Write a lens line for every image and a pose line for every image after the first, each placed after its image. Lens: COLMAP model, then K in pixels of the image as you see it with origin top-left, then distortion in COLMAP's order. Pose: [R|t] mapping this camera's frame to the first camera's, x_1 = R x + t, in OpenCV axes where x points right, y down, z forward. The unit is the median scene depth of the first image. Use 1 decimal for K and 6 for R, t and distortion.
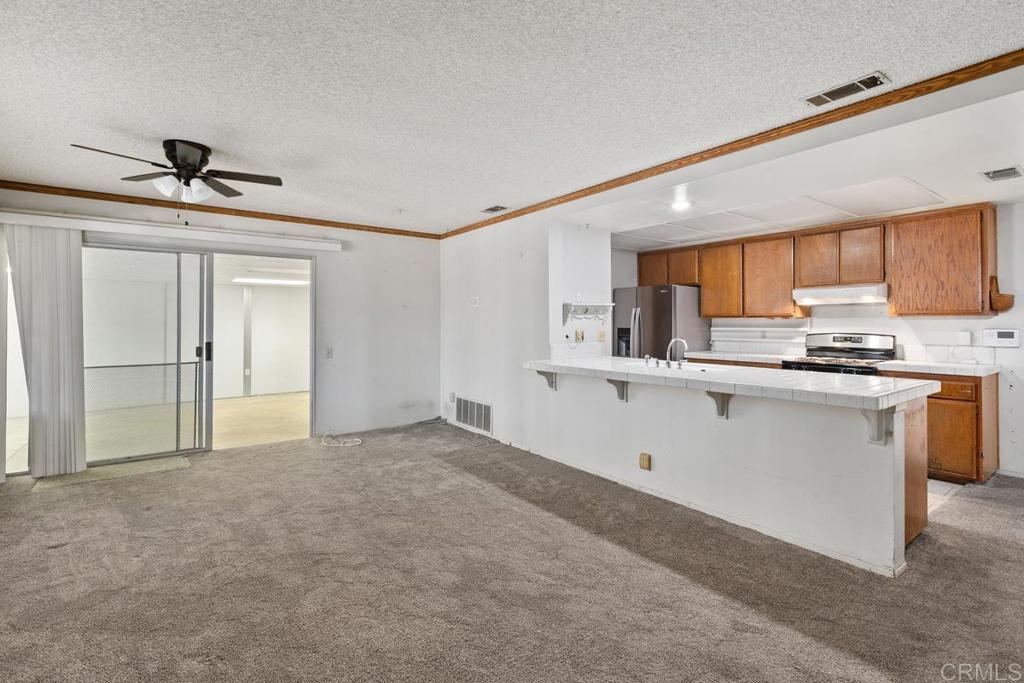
lens RADIAL K [[475.3, 0, 495.0], [0, 475.3, 320.9], [0, 0, 1]] dist [0.001534, 0.000249]
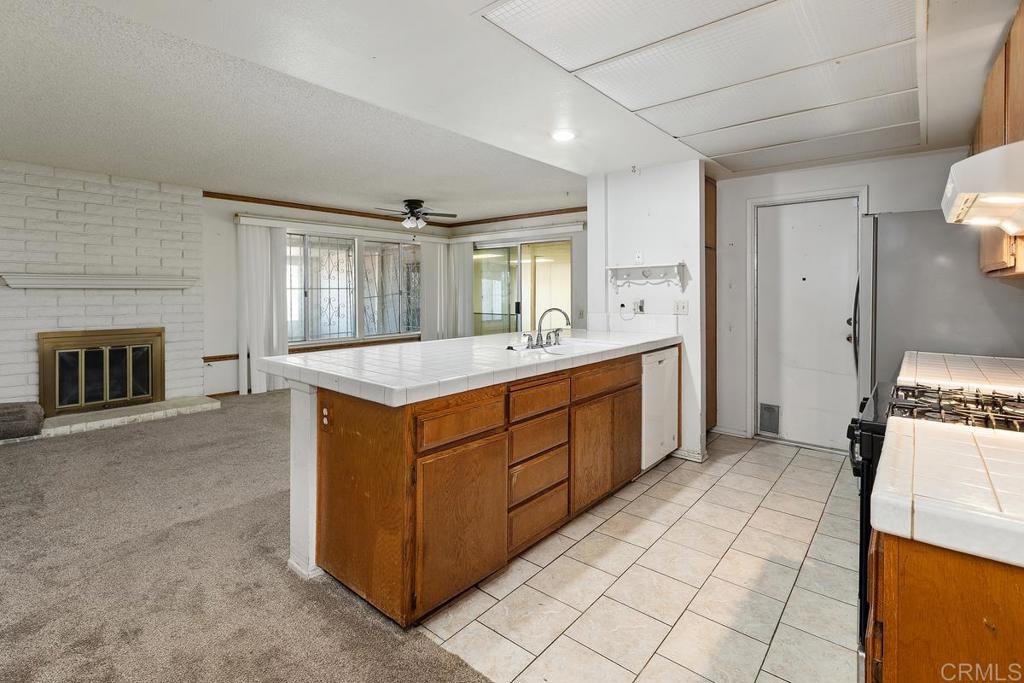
lens RADIAL K [[475.3, 0, 512.8], [0, 475.3, 296.5], [0, 0, 1]] dist [0.001534, 0.000249]
pose [[0.245775, 0.012662, -0.969244, 0.921334], [0.003558, 0.999896, 0.013964, 0.004094], [0.969320, -0.006881, 0.245704, 0.603313]]
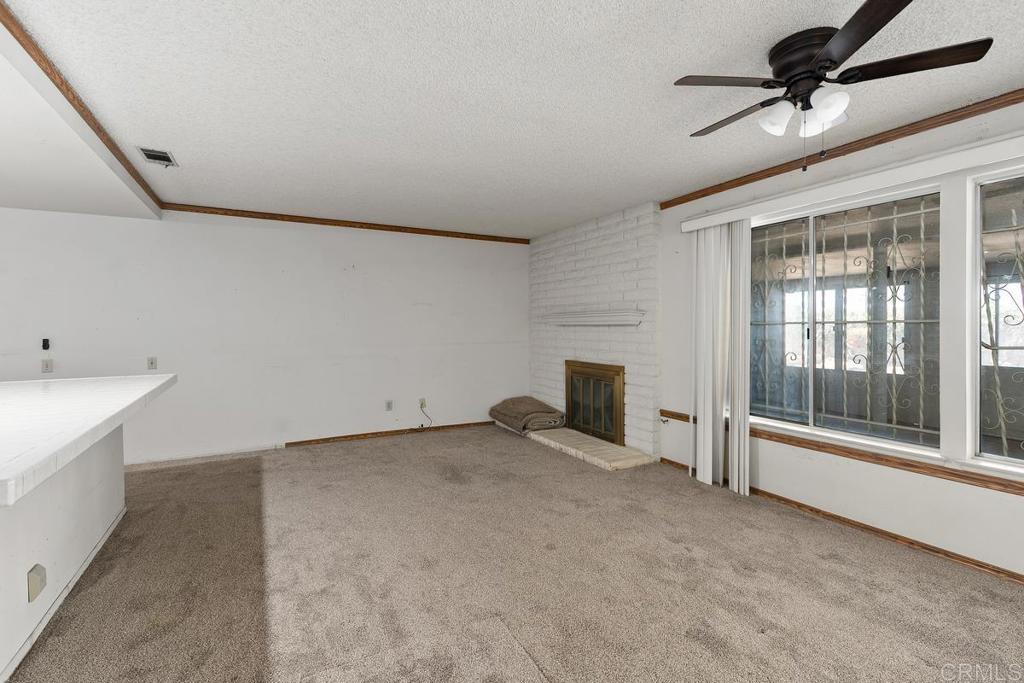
lens RADIAL K [[475.3, 0, 515.2], [0, 475.3, 330.7], [0, 0, 1]] dist [0.001534, 0.000249]
pose [[-0.989208, 0.003127, 0.146486, -0.237061], [0.004215, 0.999966, 0.007117, 0.003173], [-0.146459, 0.007658, -0.989187, 1.116667]]
